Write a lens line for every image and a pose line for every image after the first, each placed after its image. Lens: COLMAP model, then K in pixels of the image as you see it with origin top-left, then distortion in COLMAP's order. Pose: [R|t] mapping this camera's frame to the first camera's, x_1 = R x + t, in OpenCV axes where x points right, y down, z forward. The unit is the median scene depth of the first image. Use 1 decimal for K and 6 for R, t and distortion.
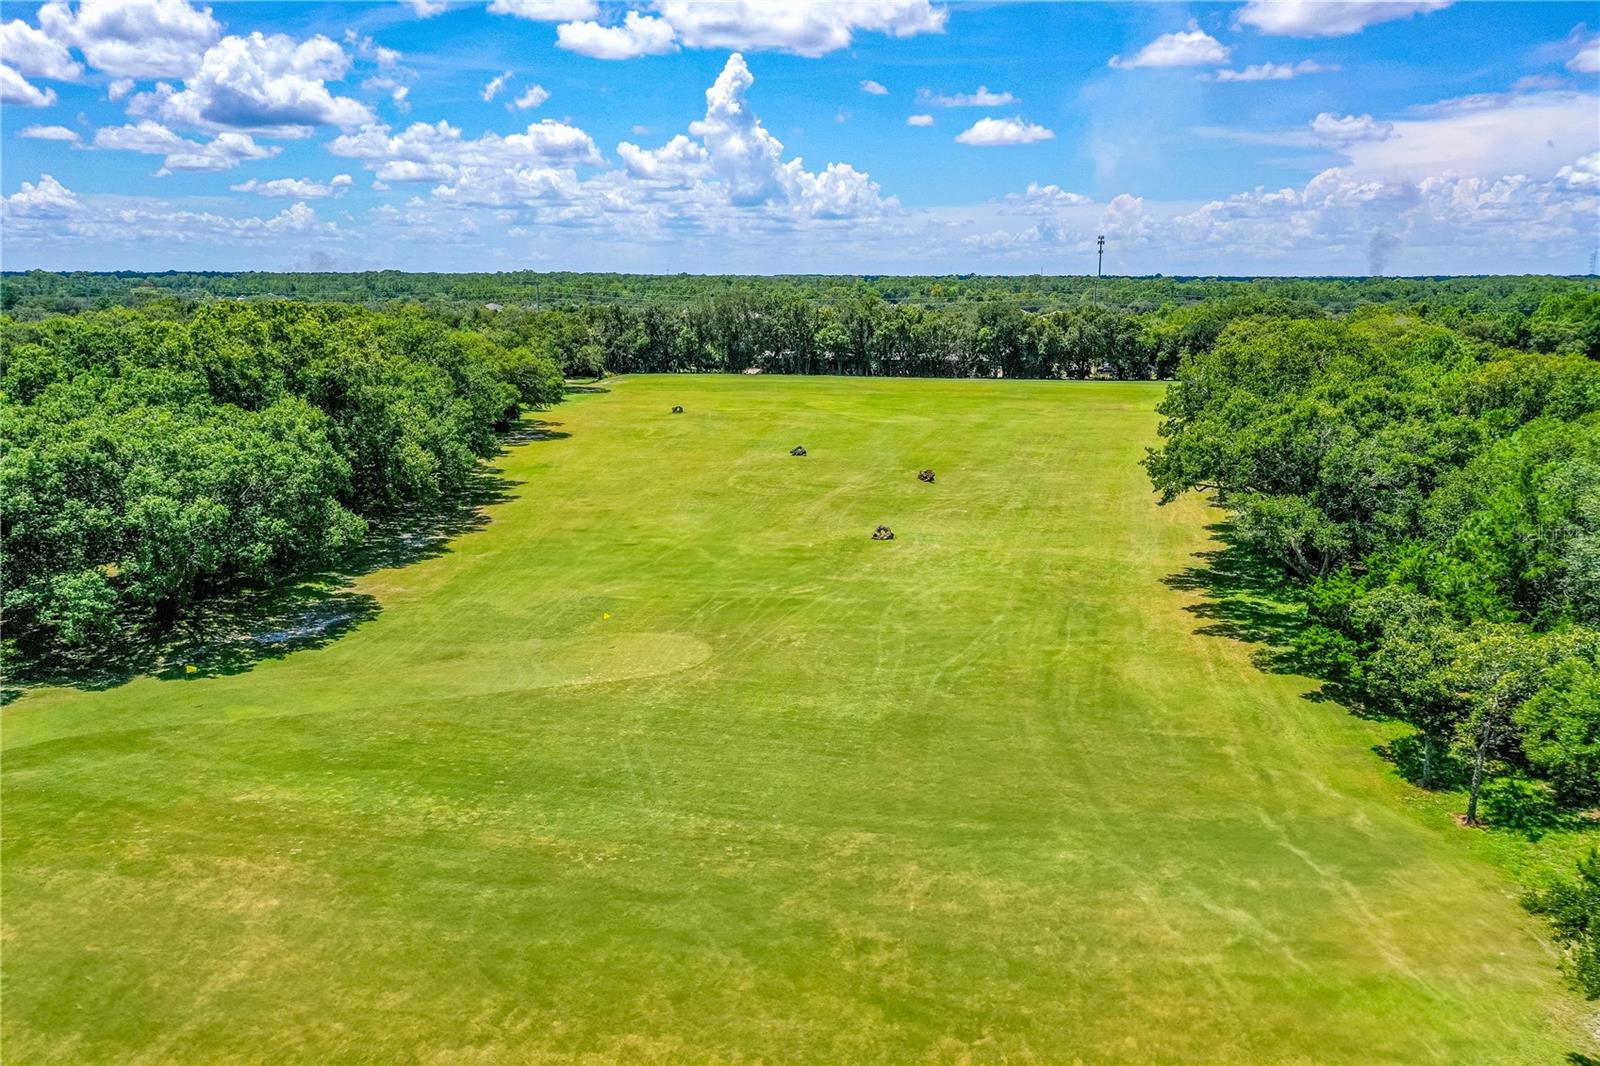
lens RADIAL K [[1269.4, 0, 797.8], [0, 1269.4, 531.8], [0, 0, 1]] dist [0.003640, -0.000758]
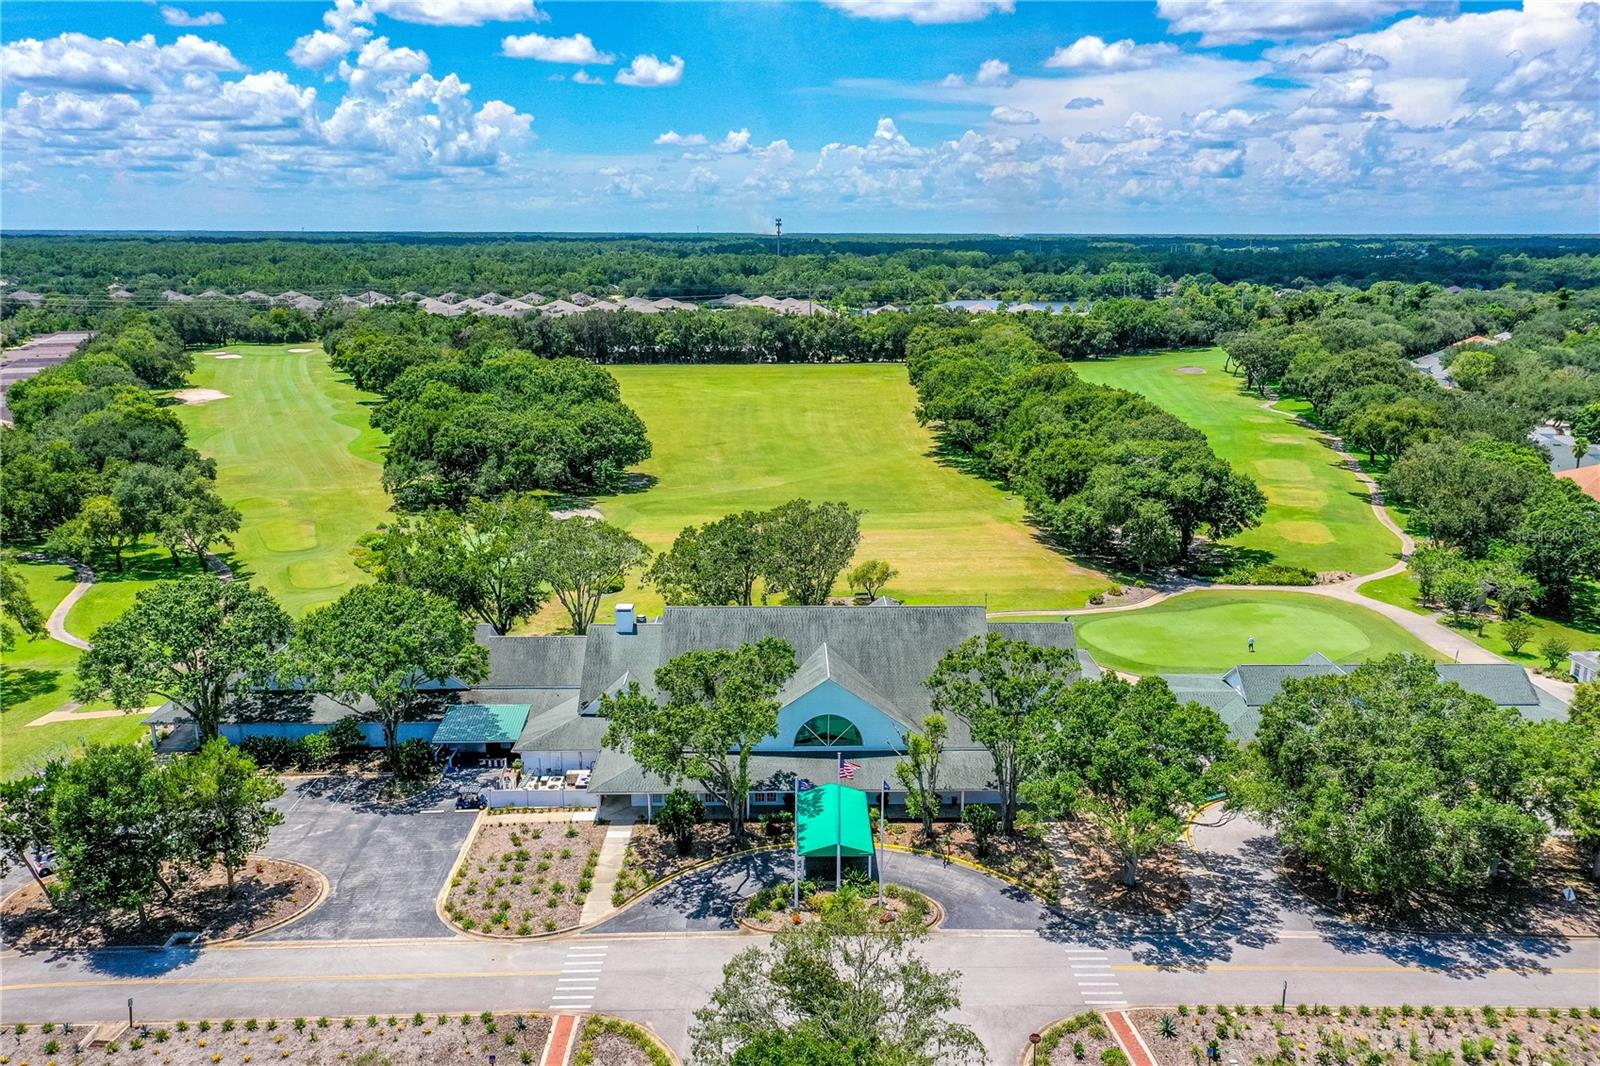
lens RADIAL K [[1269.4, 0, 801.9], [0, 1269.4, 534.1], [0, 0, 1]] dist [0.003640, -0.000758]
pose [[0.965043, -0.061151, 0.254860, -0.653239], [0.052803, 0.997824, 0.039477, 0.085102], [-0.256719, -0.024640, 0.966172, -1.539097]]
